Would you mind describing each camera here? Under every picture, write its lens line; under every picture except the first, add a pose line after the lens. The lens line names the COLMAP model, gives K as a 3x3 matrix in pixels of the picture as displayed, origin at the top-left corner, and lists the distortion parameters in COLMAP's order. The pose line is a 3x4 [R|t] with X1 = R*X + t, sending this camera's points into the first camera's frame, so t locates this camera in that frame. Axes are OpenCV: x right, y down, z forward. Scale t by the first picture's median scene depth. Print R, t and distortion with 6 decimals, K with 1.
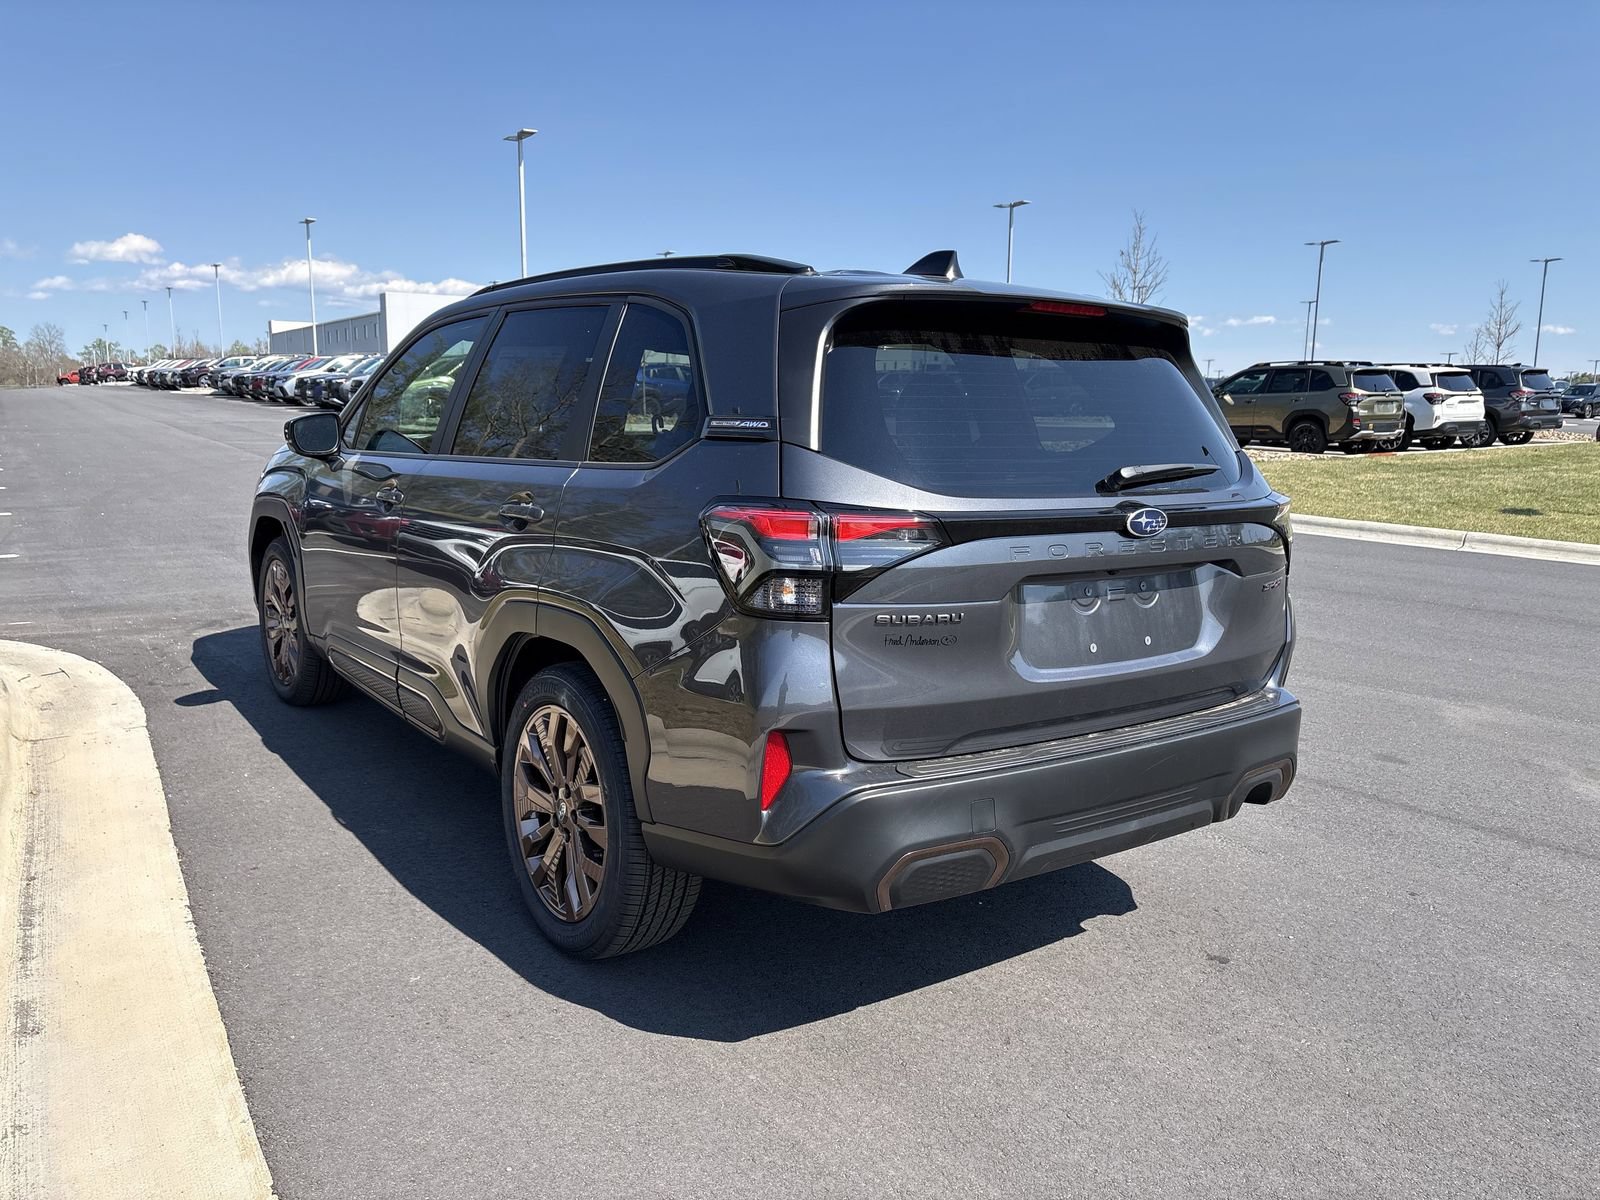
lens RADIAL K [[1224.9, 0, 809.8], [0, 1224.9, 613.8], [0, 0, 1]] dist [0.051209, -0.041650]
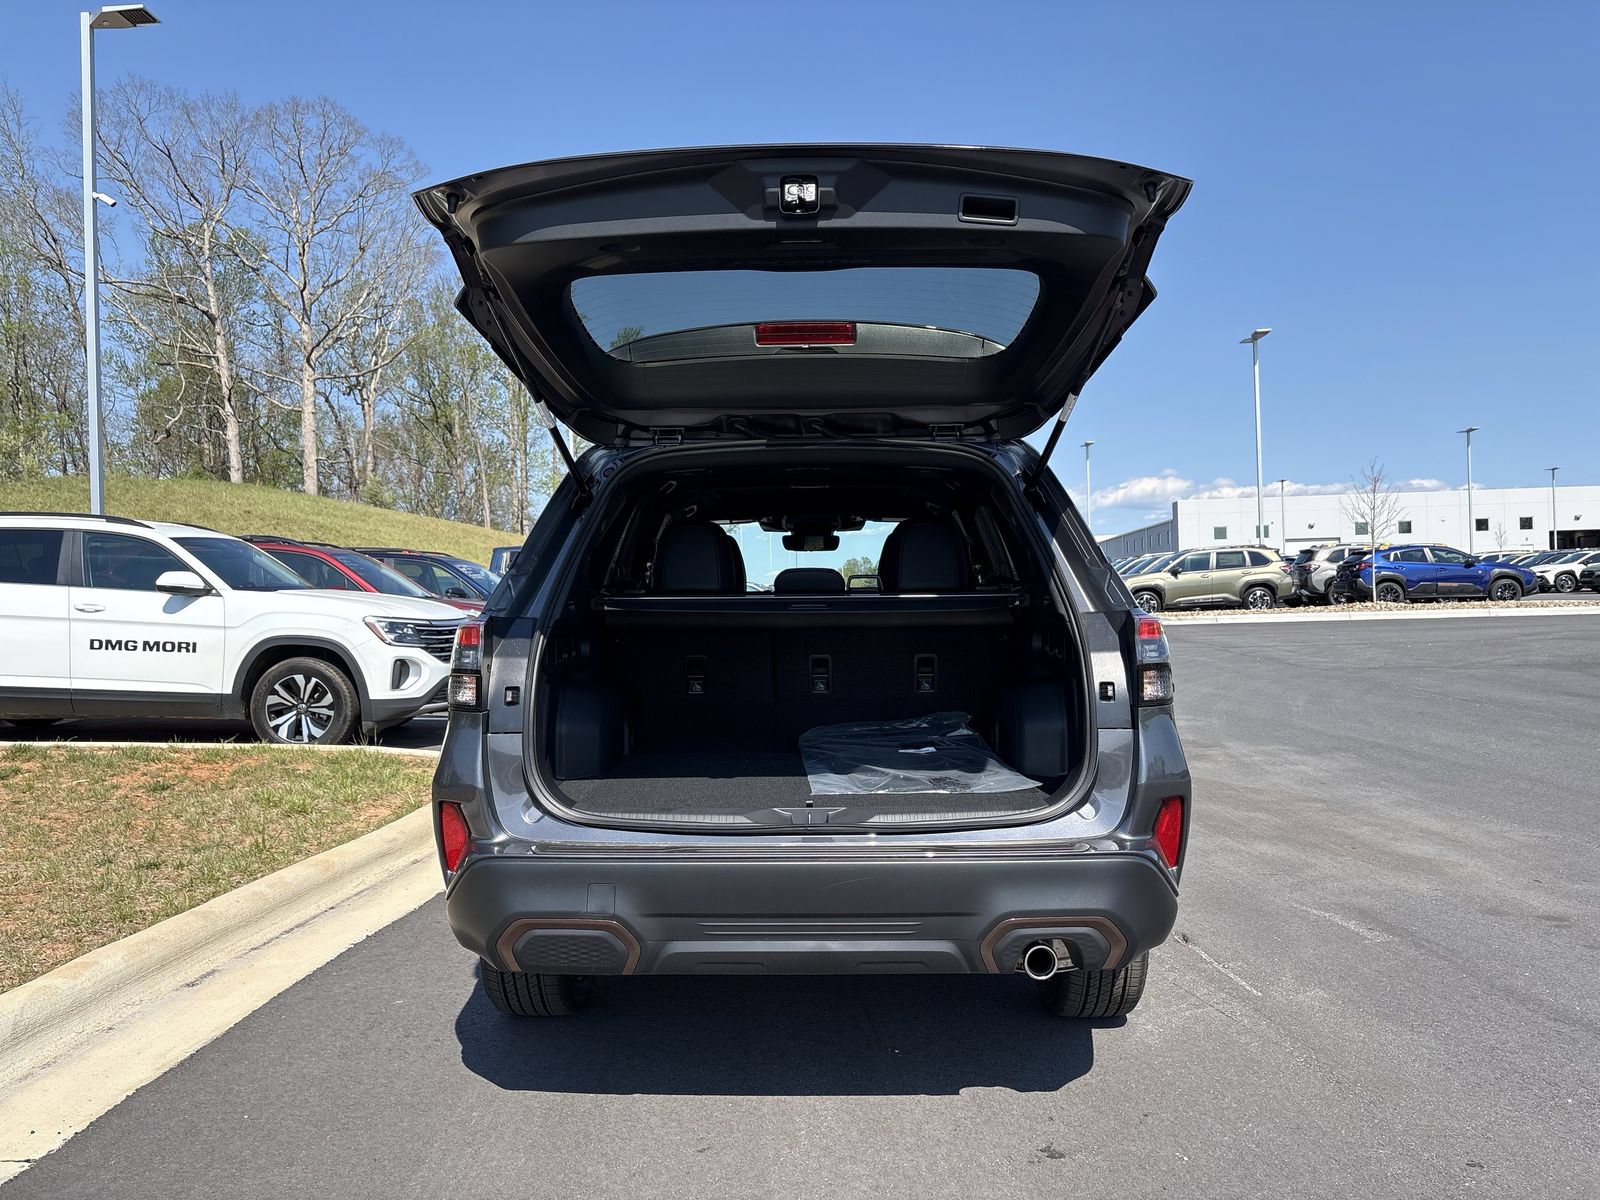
lens RADIAL K [[1224.9, 0, 797.4], [0, 1224.9, 604.6], [0, 0, 1]] dist [0.051209, -0.041650]
pose [[0.793476, -0.036278, -0.607519, 0.776977], [-0.067653, 0.986777, -0.147286, 0.045739], [0.604830, 0.157969, 0.780530, 0.172734]]
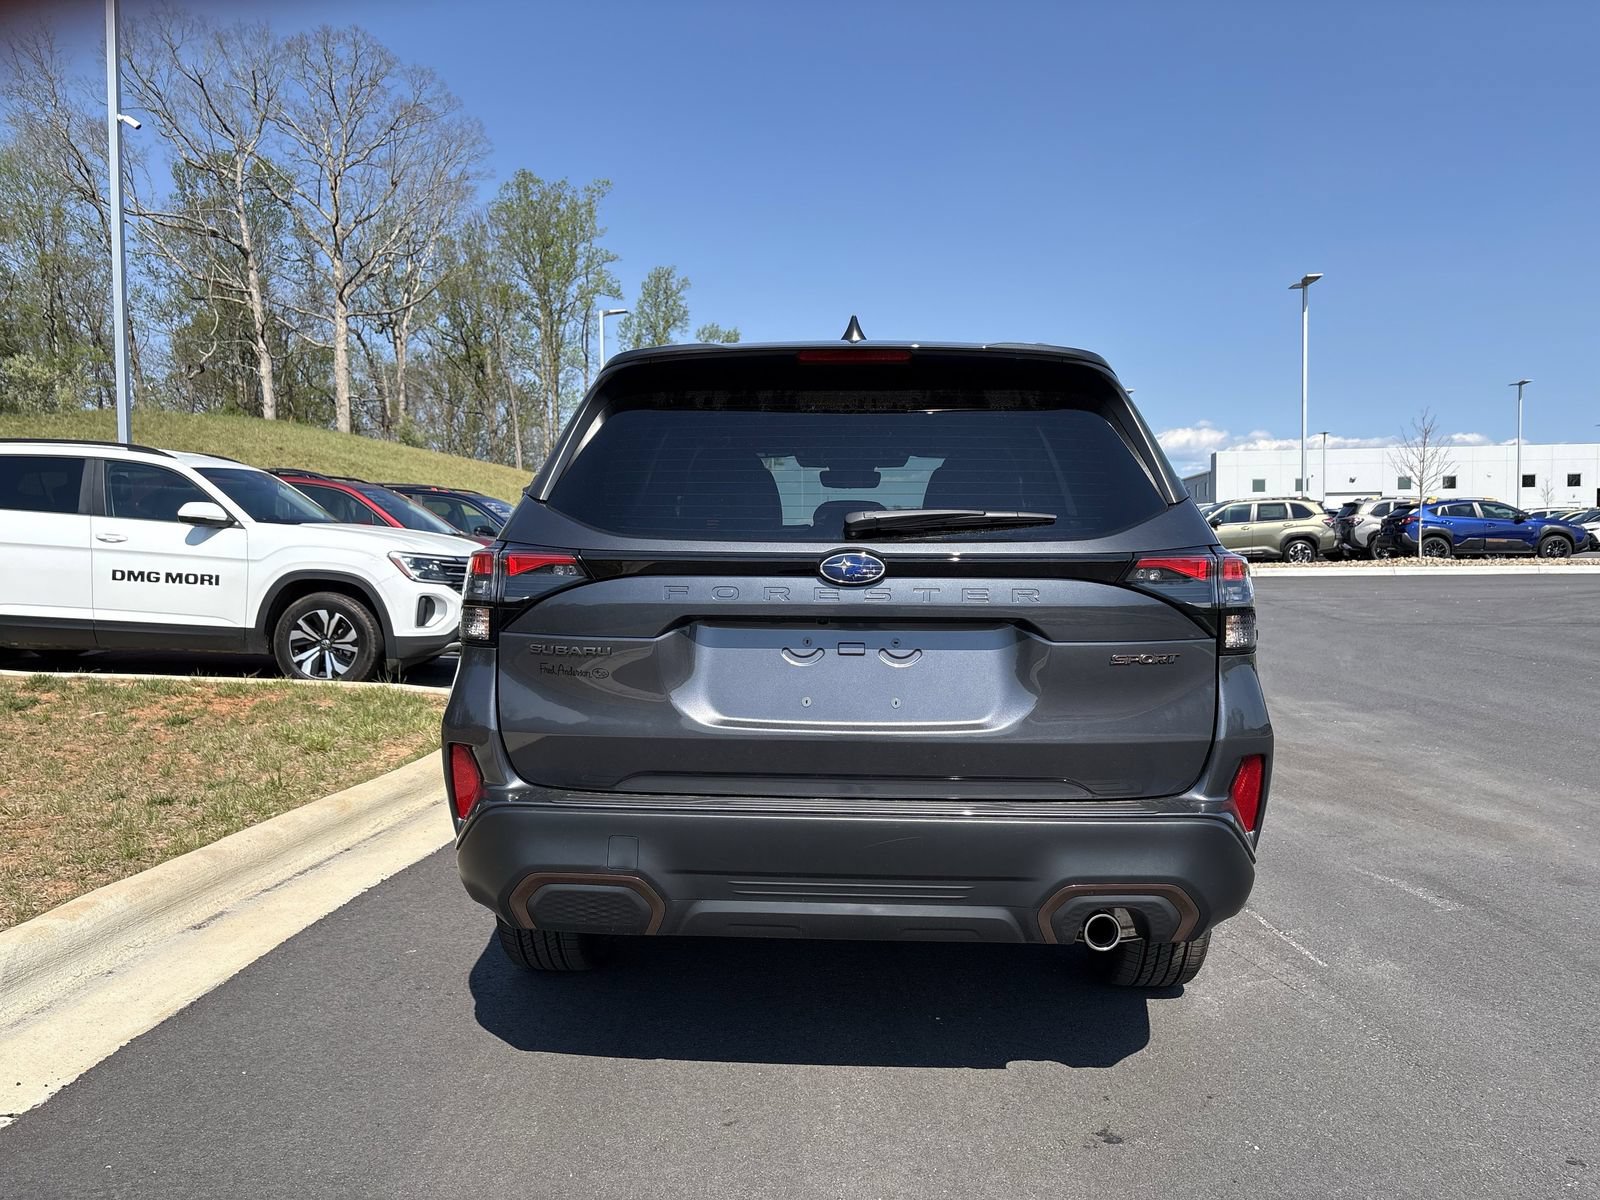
lens RADIAL K [[1224.9, 0, 798.2], [0, 1224.9, 605.4], [0, 0, 1]] dist [0.051209, -0.041650]
pose [[0.779448, 0.004335, -0.626452, 0.715462], [-0.087597, 0.990906, -0.102133, 0.044856], [0.620312, 0.134483, 0.772740, 0.236323]]
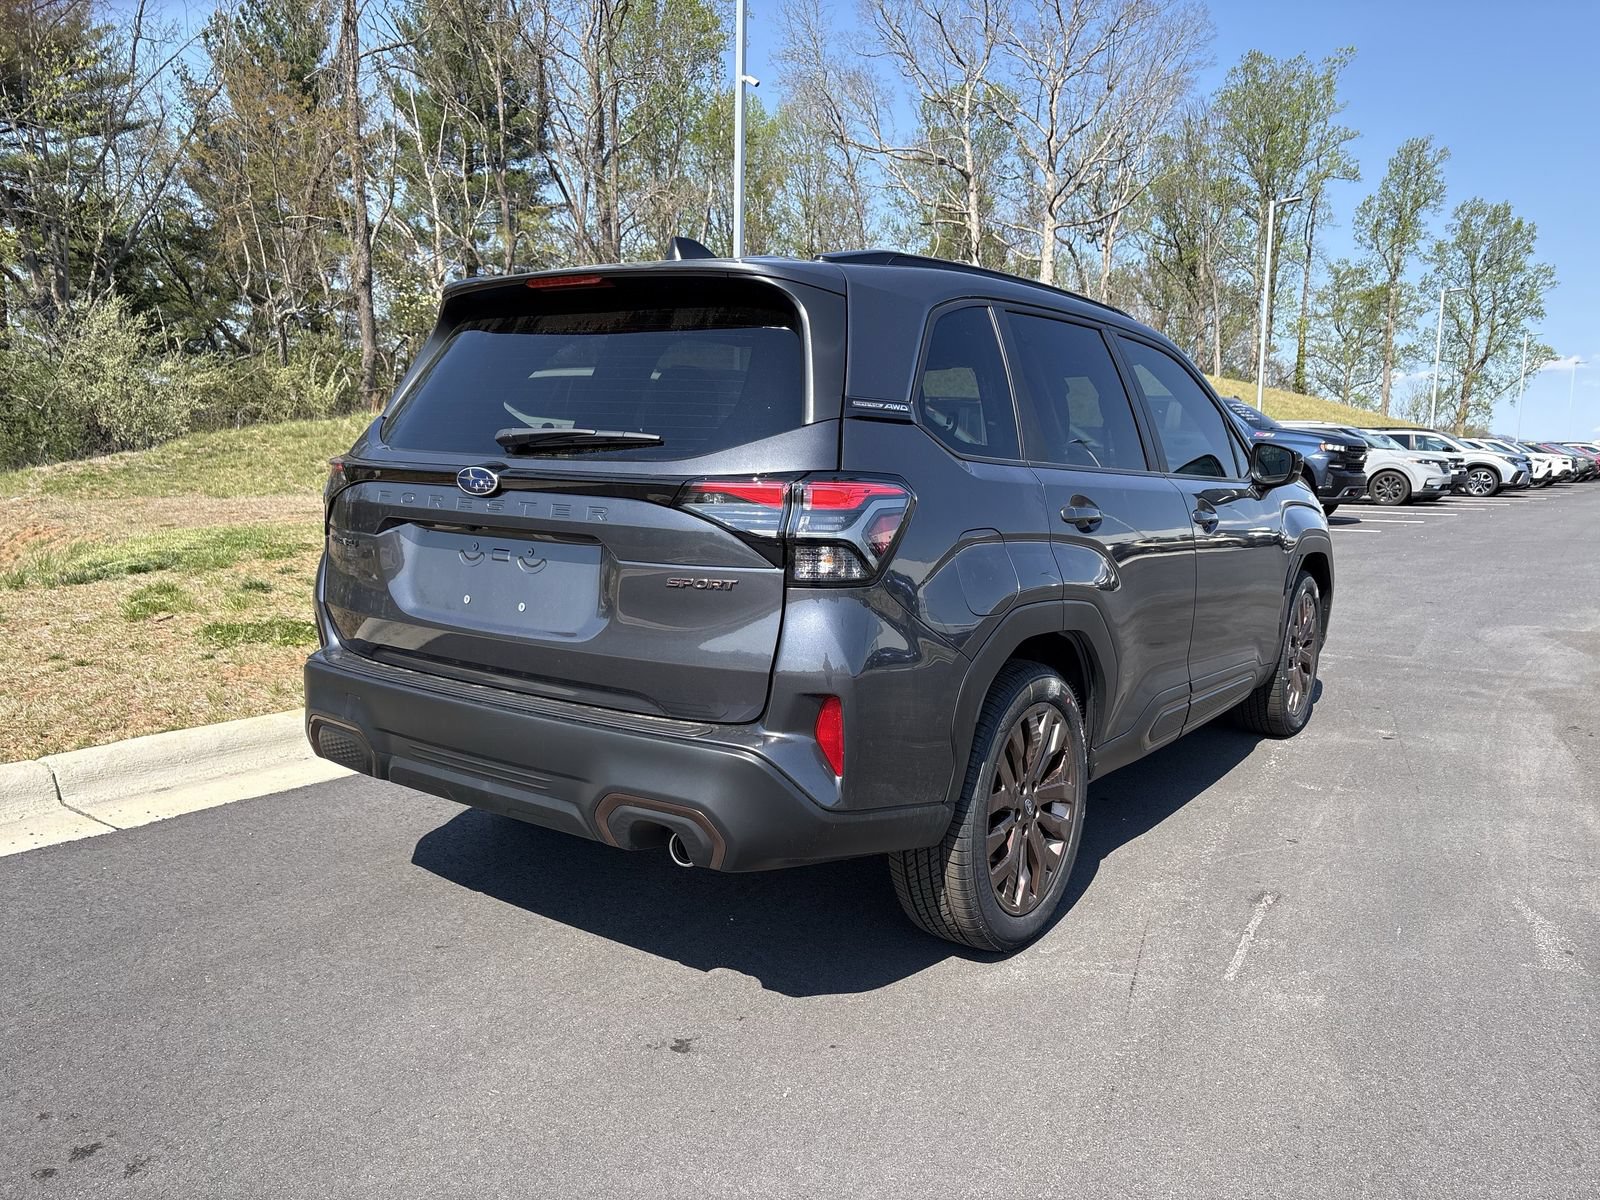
lens RADIAL K [[1224.9, 0, 786.8], [0, 1224.9, 595.5], [0, 0, 1]] dist [0.051209, -0.041650]
pose [[0.303695, 0.095808, -0.947940, 1.168623], [-0.177955, 0.983127, 0.042352, -0.061251], [0.936003, 0.155828, 0.315620, 0.822139]]
